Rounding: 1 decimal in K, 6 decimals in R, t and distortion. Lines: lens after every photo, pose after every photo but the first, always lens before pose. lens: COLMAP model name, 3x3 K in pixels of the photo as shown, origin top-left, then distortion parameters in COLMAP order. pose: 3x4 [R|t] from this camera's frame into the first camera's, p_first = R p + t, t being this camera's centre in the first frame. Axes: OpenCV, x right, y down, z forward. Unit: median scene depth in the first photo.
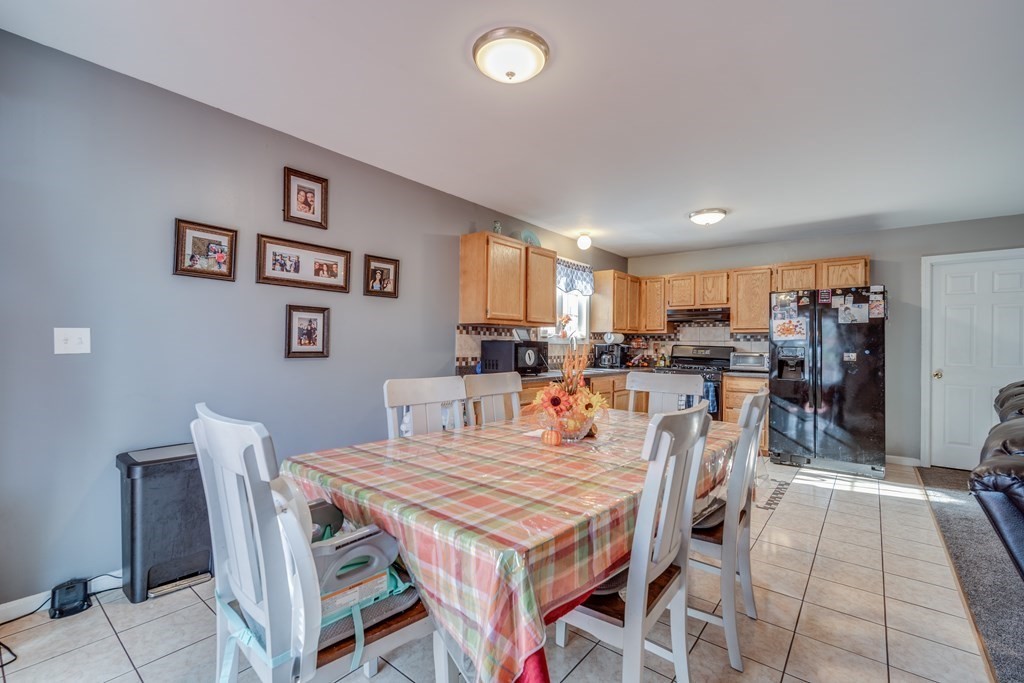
lens RADIAL K [[453.0, 0, 510.0], [0, 453.0, 342.1], [0, 0, 1]] dist [0.004330, -0.000400]
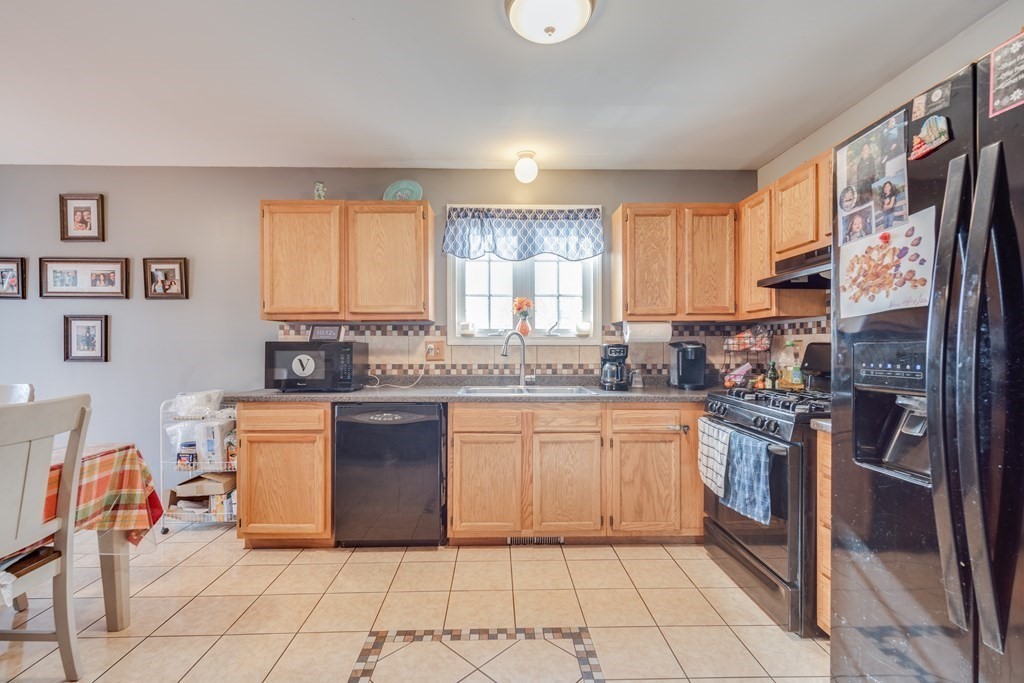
lens RADIAL K [[453.0, 0, 512.5], [0, 453.0, 346.9], [0, 0, 1]] dist [0.004330, -0.000400]
pose [[0.646852, -0.014265, -0.762482, 0.729100], [0.014022, 0.999878, -0.006811, 0.013716], [0.762487, -0.006285, 0.646973, 0.740489]]
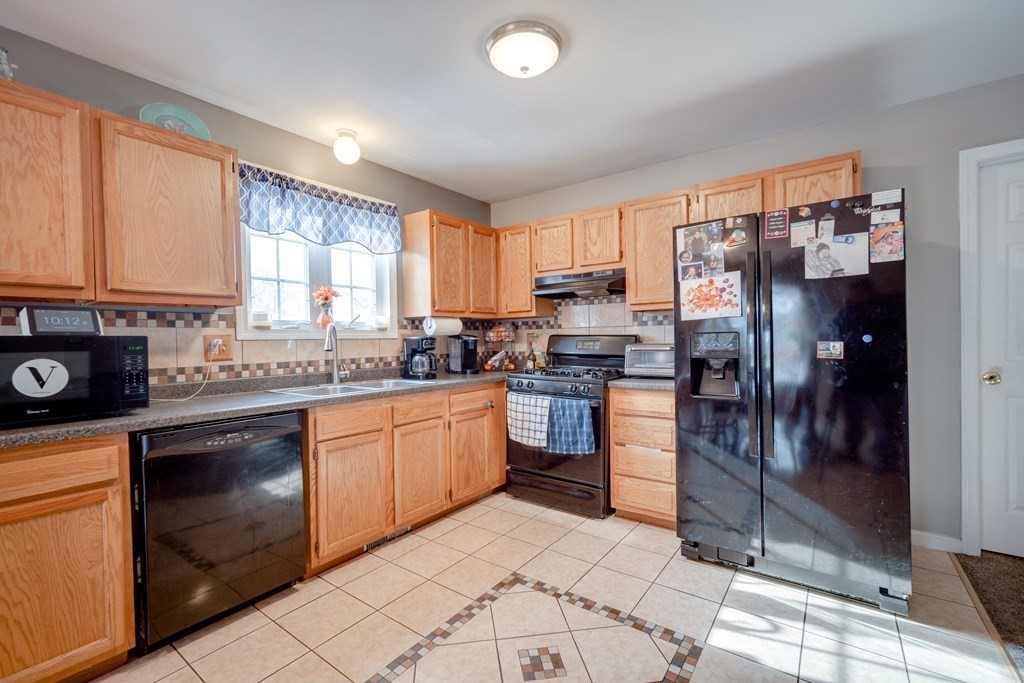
lens RADIAL K [[442.6, 0, 507.6], [0, 442.6, 343.3], [0, 0, 1]] dist [-0.001804, 0.001845]
pose [[0.999049, -0.029519, 0.032086, 0.406539], [0.028976, 0.999431, 0.017250, 0.008469], [-0.032577, -0.016304, 0.999336, 0.561510]]
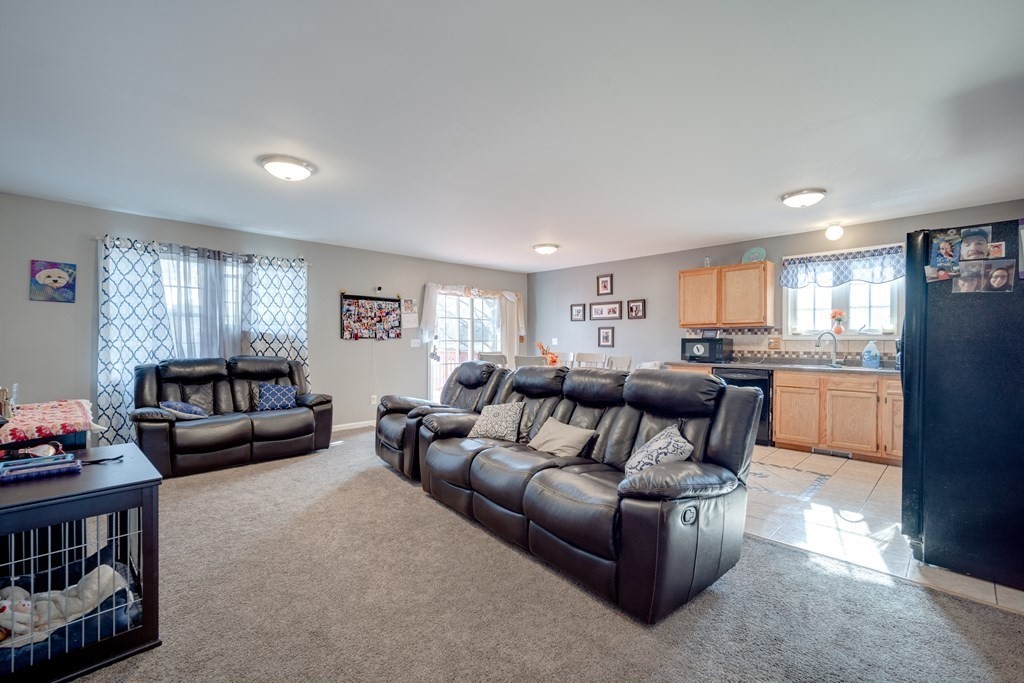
lens RADIAL K [[453.0, 0, 509.7], [0, 453.0, 344.4], [0, 0, 1]] dist [0.004330, -0.000400]
pose [[-0.121813, -0.008335, -0.992518, 1.460032], [0.002068, 0.999960, -0.008651, 0.026069], [0.992551, -0.003106, -0.121791, 0.534948]]
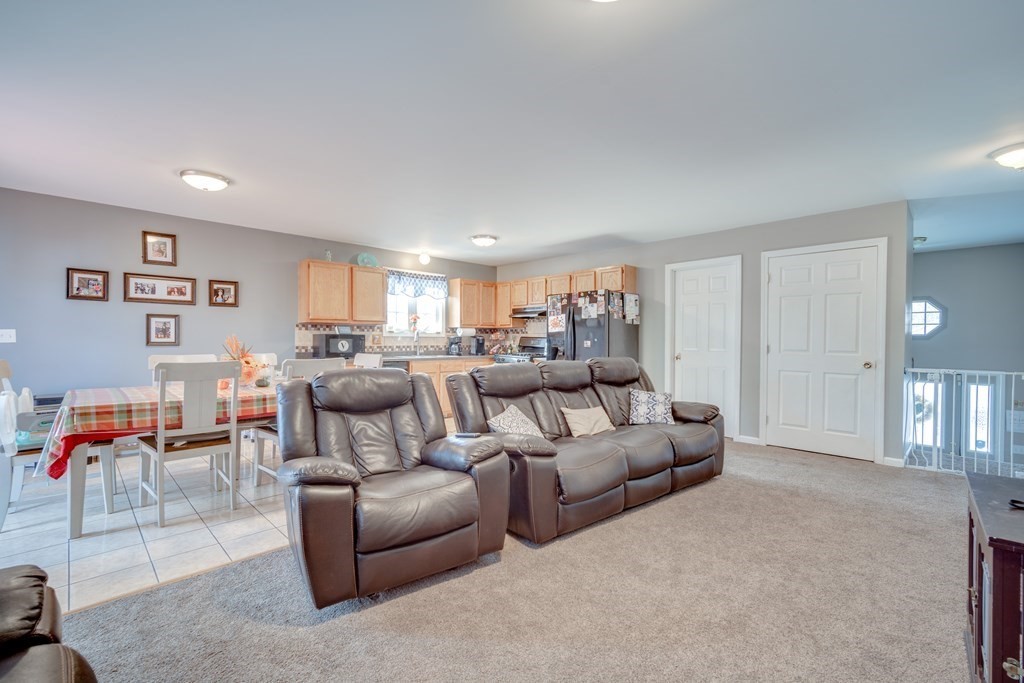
lens RADIAL K [[442.6, 0, 510.8], [0, 442.6, 344.6], [0, 0, 1]] dist [-0.001804, 0.001845]
pose [[0.993998, -0.009122, -0.109020, 0.673534], [0.010733, 0.999842, 0.014202, 0.014720], [0.108873, -0.015287, 0.993938, -0.312522]]
